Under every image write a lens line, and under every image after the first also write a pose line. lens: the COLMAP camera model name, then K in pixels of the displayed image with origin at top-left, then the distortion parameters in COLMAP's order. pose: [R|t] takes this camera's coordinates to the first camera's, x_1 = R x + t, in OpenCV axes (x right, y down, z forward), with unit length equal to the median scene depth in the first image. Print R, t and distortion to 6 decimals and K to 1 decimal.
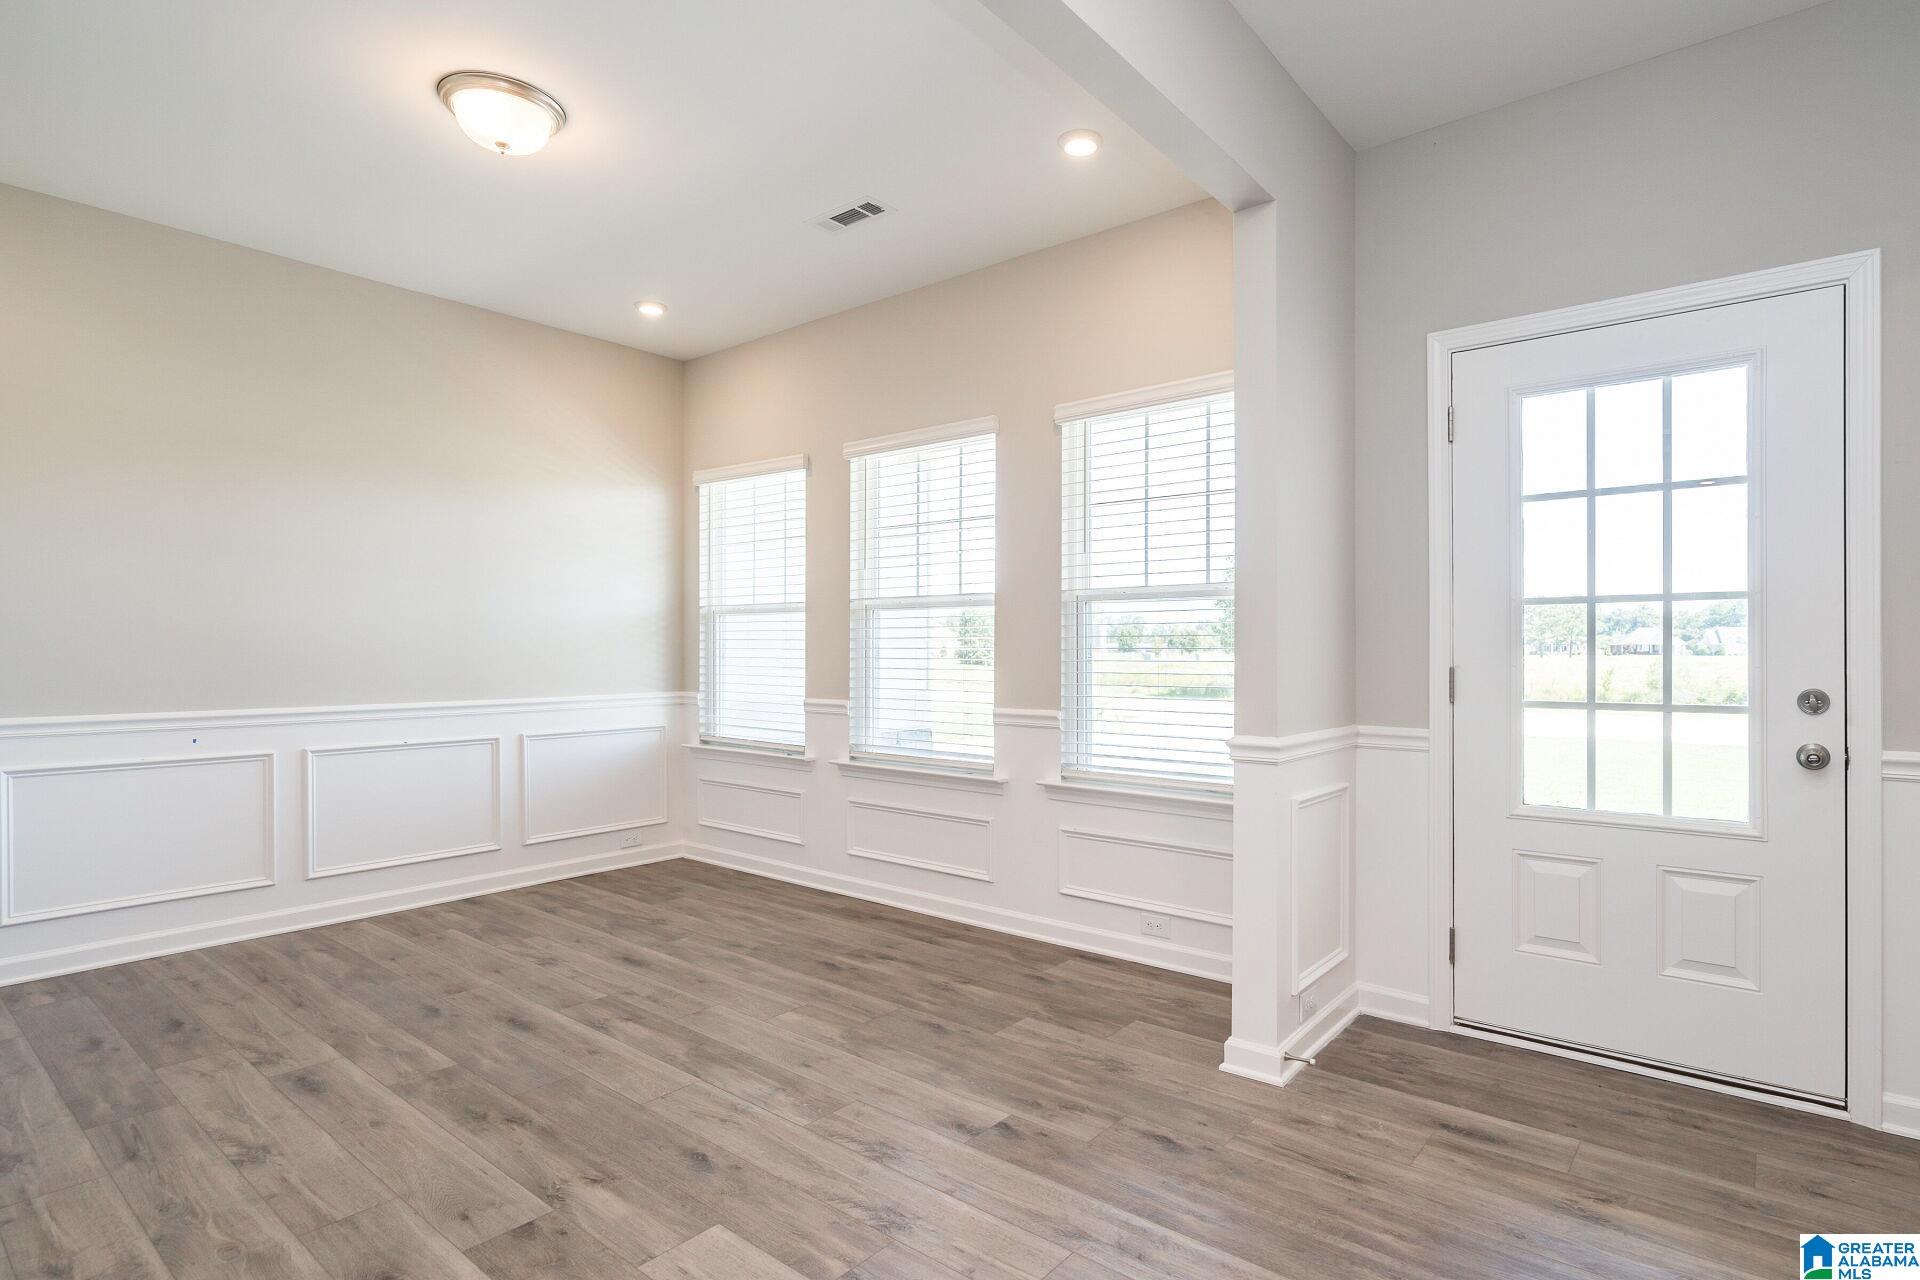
lens RADIAL K [[902.8, 0, 957.9], [0, 902.8, 648.5], [0, 0, 1]] dist [0.003986, -0.000707]
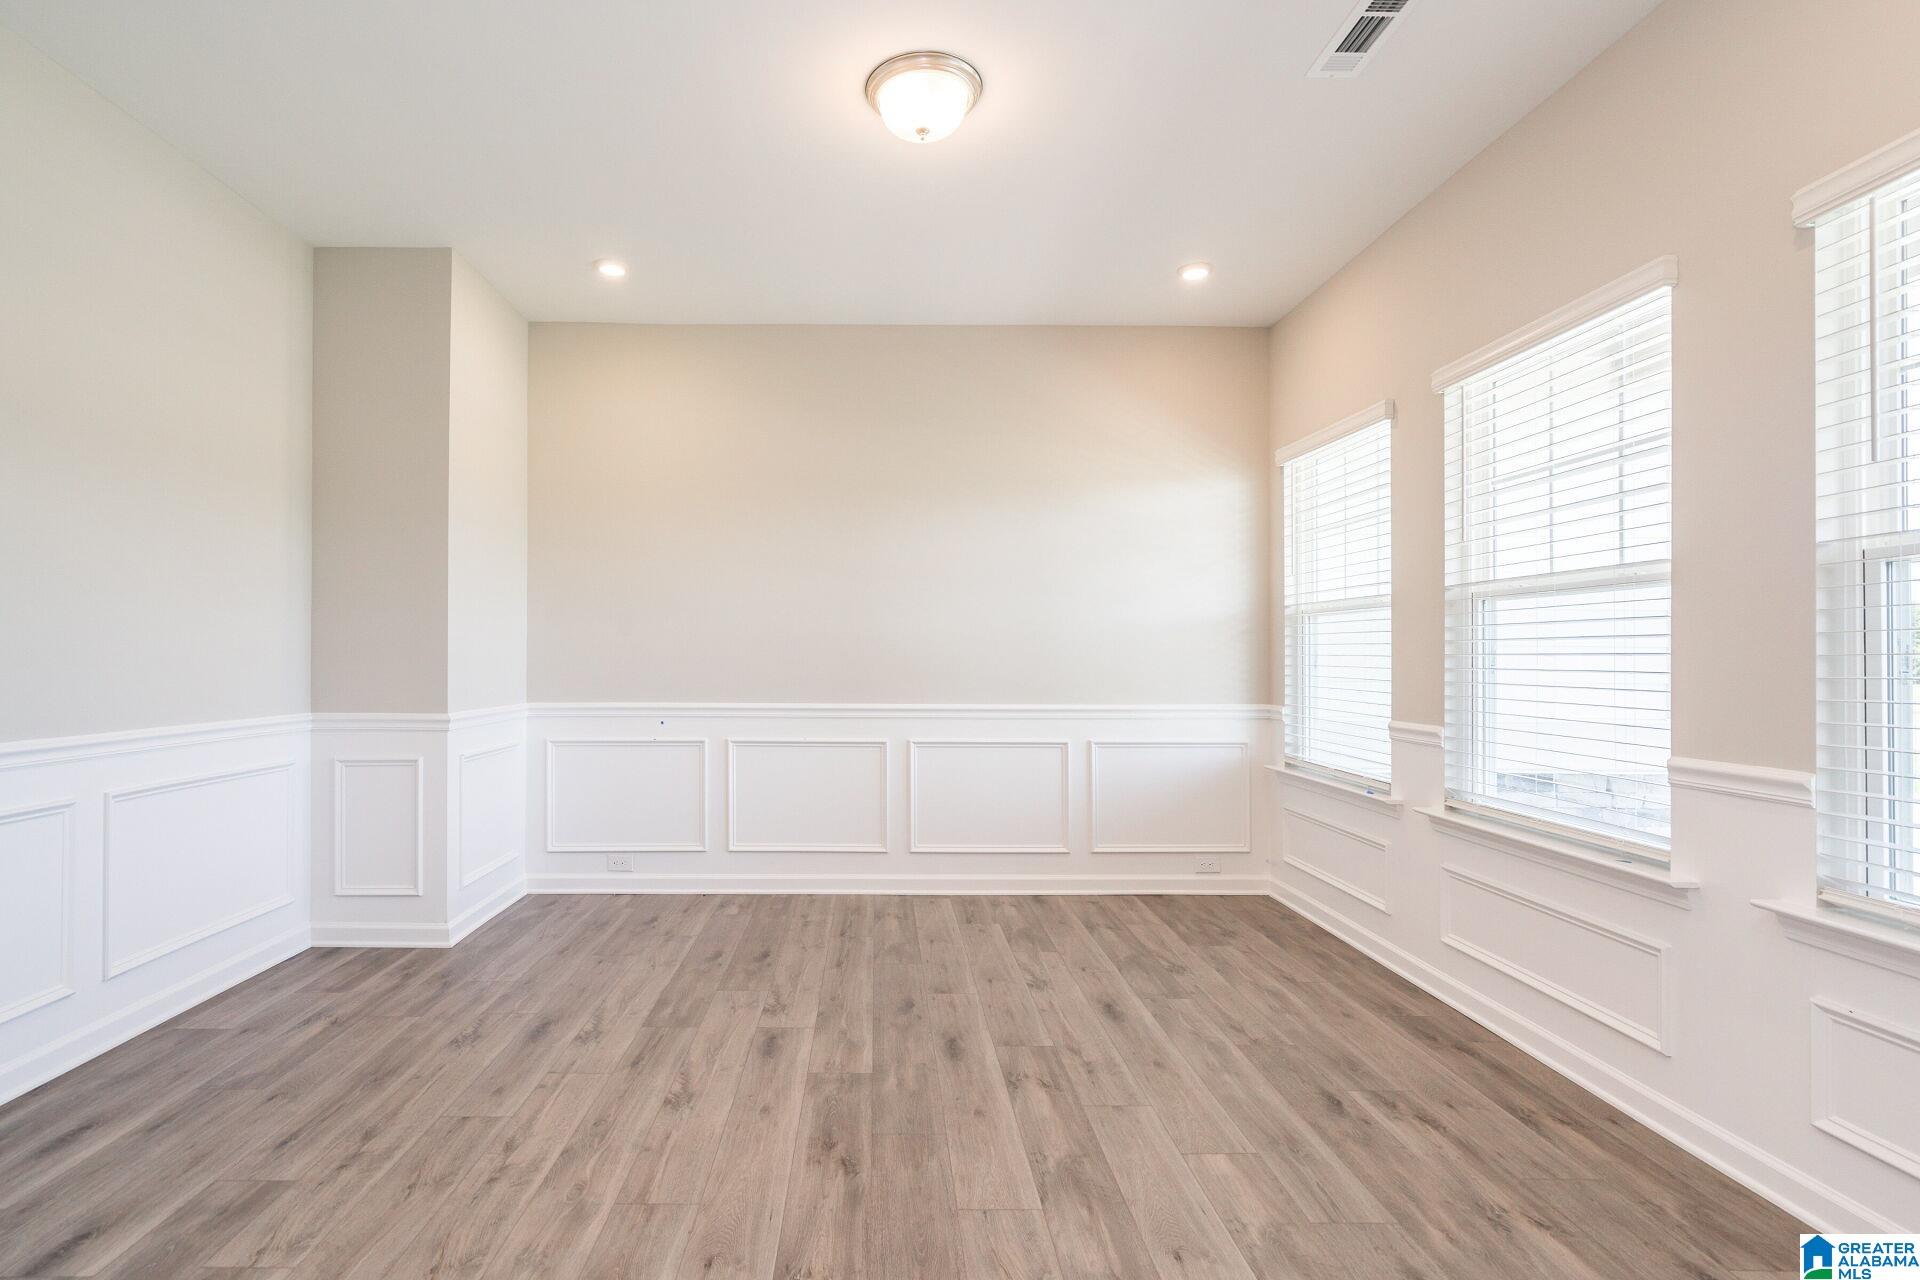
lens RADIAL K [[859.0, 0, 960.6], [0, 859.0, 649.4], [0, 0, 1]] dist [-0.003115, 0.001387]
pose [[0.677246, -0.003958, -0.735746, 0.143960], [-0.003048, 0.999962, -0.008186, 0.002771], [0.735751, 0.007786, 0.677208, 0.303814]]
